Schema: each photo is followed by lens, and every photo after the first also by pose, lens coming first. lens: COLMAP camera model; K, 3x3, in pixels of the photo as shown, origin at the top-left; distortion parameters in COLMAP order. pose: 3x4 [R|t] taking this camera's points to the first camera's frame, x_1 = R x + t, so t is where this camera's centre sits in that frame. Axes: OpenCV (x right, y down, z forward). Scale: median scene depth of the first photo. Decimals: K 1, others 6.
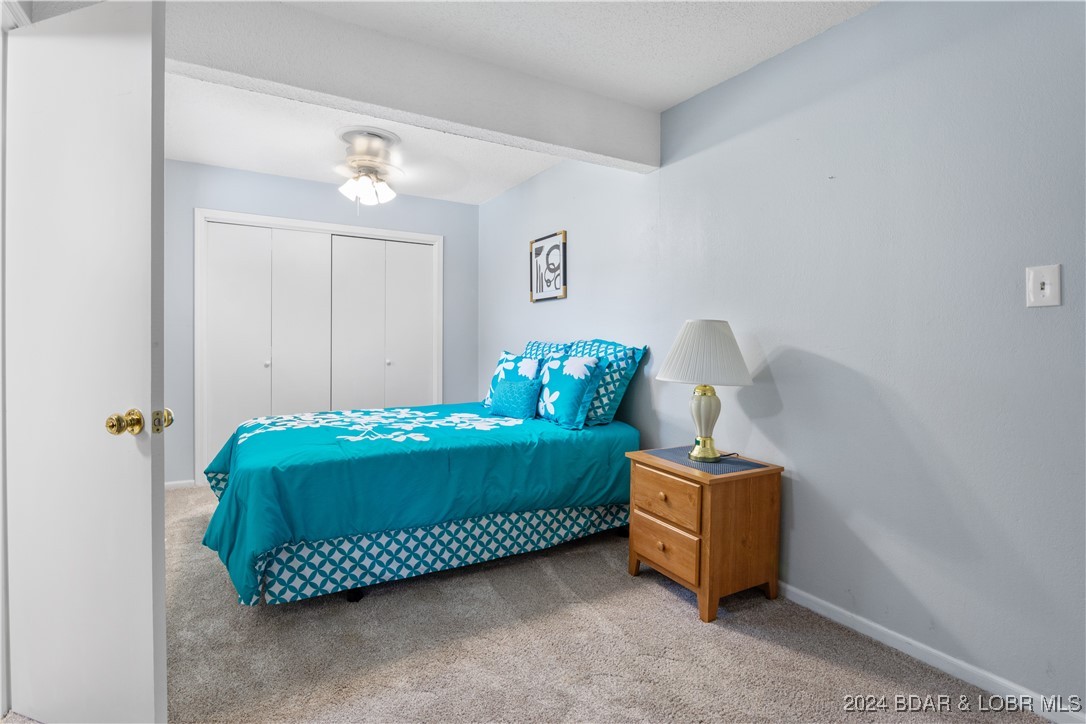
lens RADIAL K [[530.2, 0, 539.2], [0, 530.2, 353.8], [0, 0, 1]] dist [-0.009487, -0.000420]
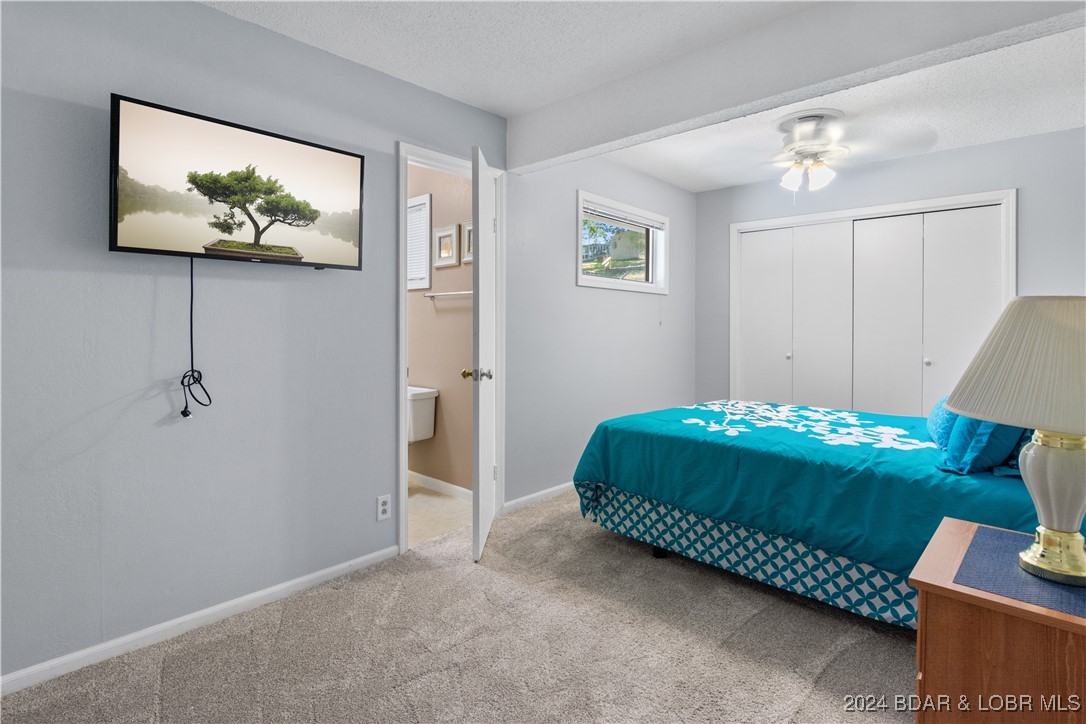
lens RADIAL K [[530.2, 0, 511.3], [0, 530.2, 331.7], [0, 0, 1]] dist [-0.009487, -0.000420]
pose [[0.255911, 0.002710, -0.966696, 0.596604], [-0.031554, 0.999487, -0.005552, -0.010366], [0.966185, 0.031924, 0.255865, 0.324950]]
